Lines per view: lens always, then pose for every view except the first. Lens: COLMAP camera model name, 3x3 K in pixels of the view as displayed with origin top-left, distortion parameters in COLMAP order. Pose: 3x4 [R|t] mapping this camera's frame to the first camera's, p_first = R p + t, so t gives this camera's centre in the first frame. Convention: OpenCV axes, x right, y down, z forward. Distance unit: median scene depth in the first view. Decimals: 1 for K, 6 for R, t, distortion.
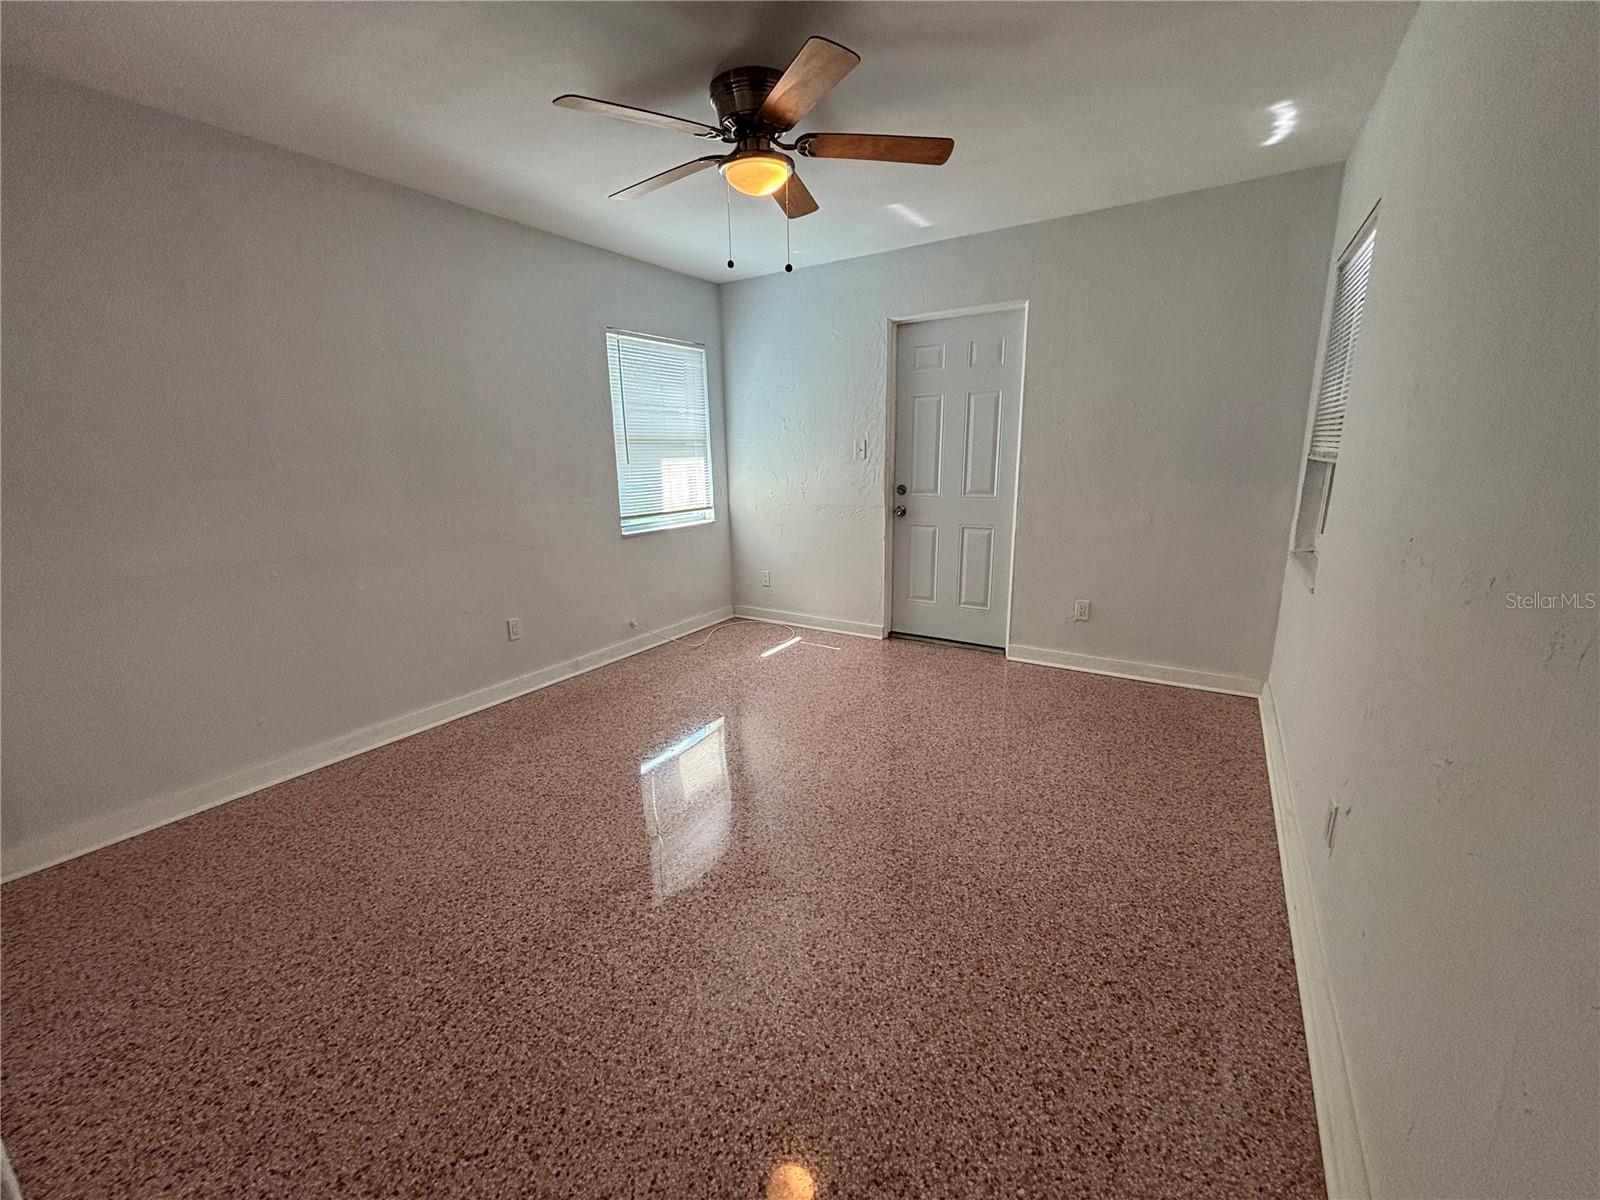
lens RADIAL K [[649.5, 0, 798.0], [0, 649.5, 602.7], [0, 0, 1]] dist [-0.002039, -0.000280]
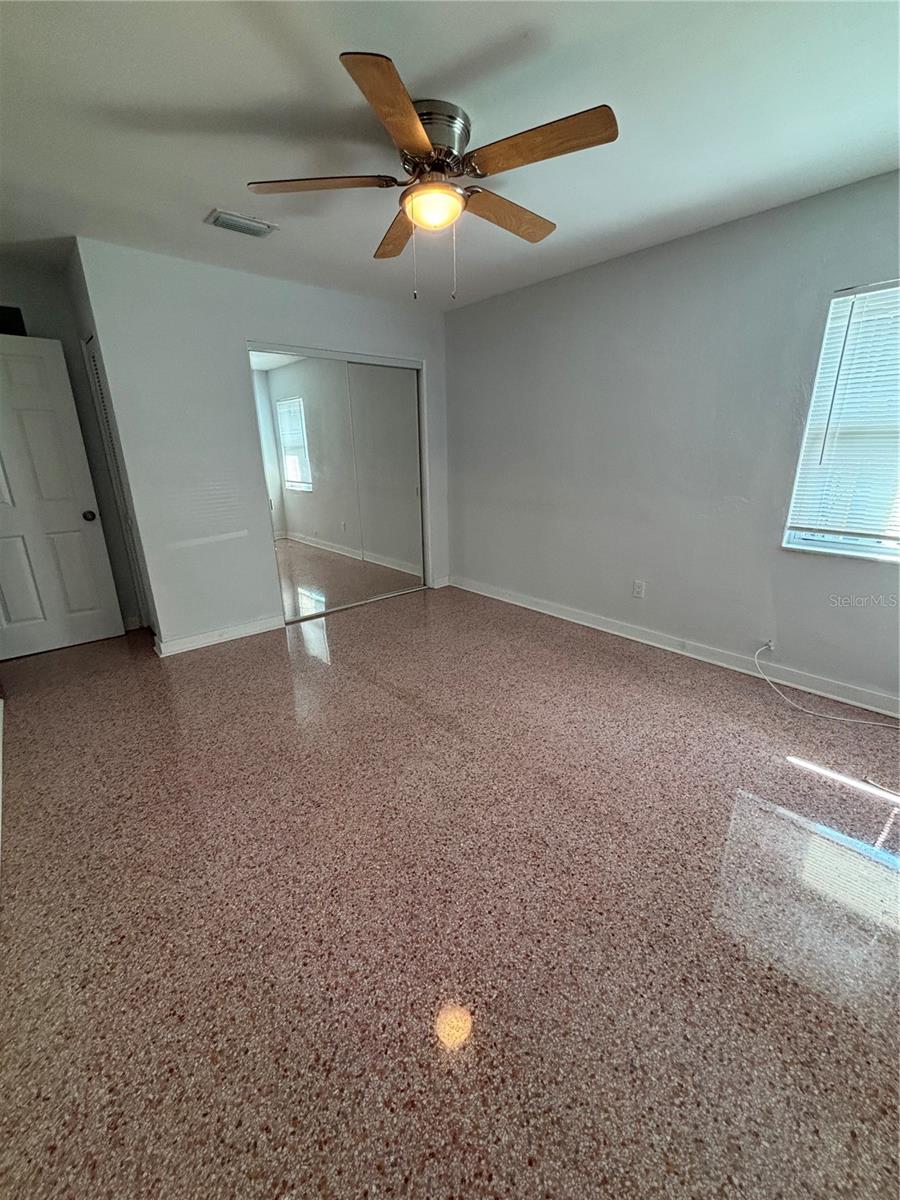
lens RADIAL K [[487.2, 0, 449.3], [0, 487.2, 600.4], [0, 0, 1]] dist [-0.002039, -0.000280]
pose [[-0.289227, 0.313994, -0.904298, 0.580579], [-0.197733, 0.904704, 0.377377, -0.241430], [0.936616, 0.287957, -0.199578, 0.898588]]
